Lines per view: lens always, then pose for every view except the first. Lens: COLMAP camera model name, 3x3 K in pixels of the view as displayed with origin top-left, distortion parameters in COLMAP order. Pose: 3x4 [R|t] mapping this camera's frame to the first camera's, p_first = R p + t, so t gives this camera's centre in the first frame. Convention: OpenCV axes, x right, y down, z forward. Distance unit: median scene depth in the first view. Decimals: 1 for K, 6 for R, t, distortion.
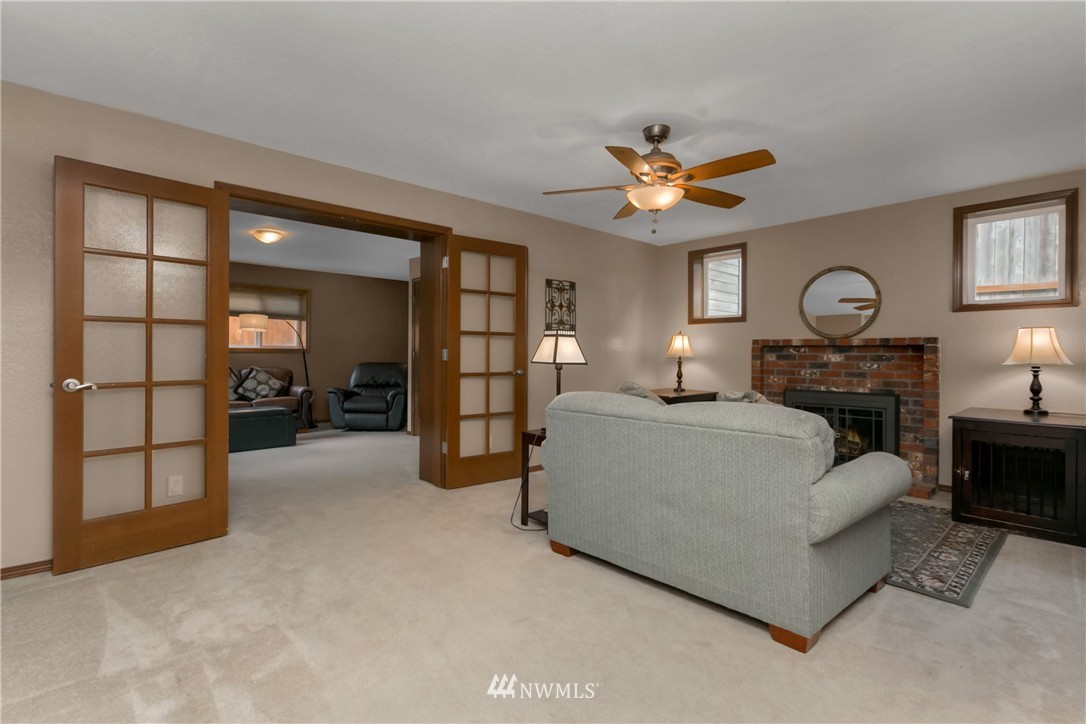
lens RADIAL K [[509.8, 0, 543.2], [0, 509.8, 358.4], [0, 0, 1]] dist [0.029806, 0.000004]
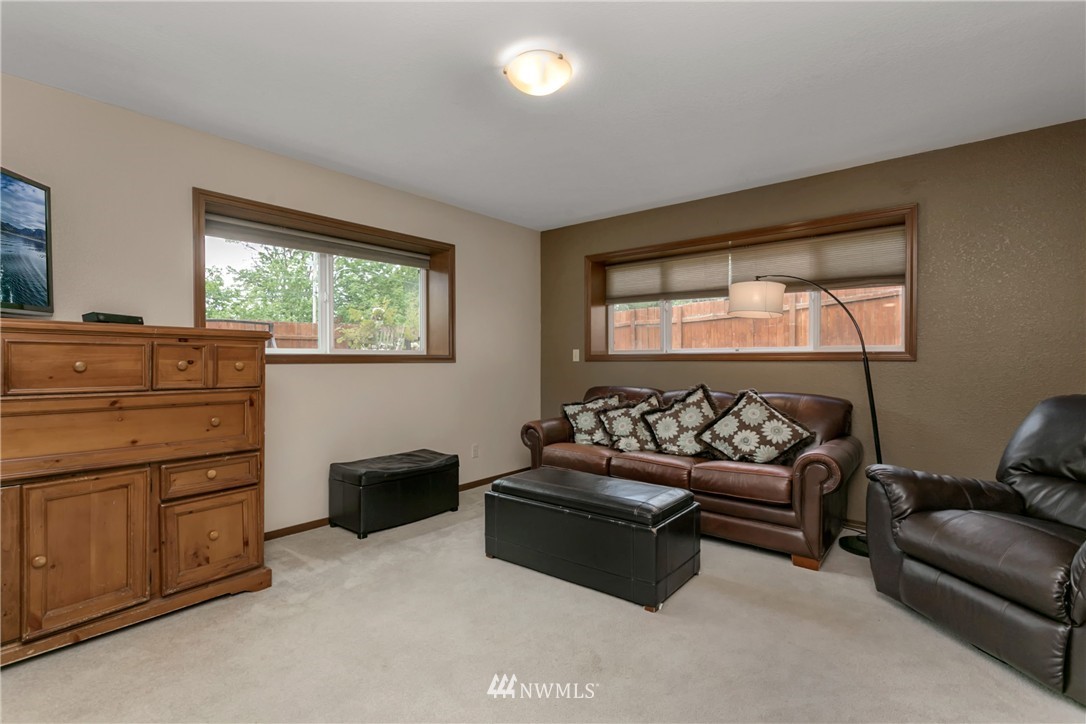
lens RADIAL K [[509.8, 0, 541.9], [0, 509.8, 361.8], [0, 0, 1]] dist [0.029806, 0.000004]
pose [[0.127342, 0.007317, -0.991832, -0.104215], [-0.003554, 0.999970, 0.006921, -0.014639], [0.991853, 0.002644, 0.127364, 0.754346]]
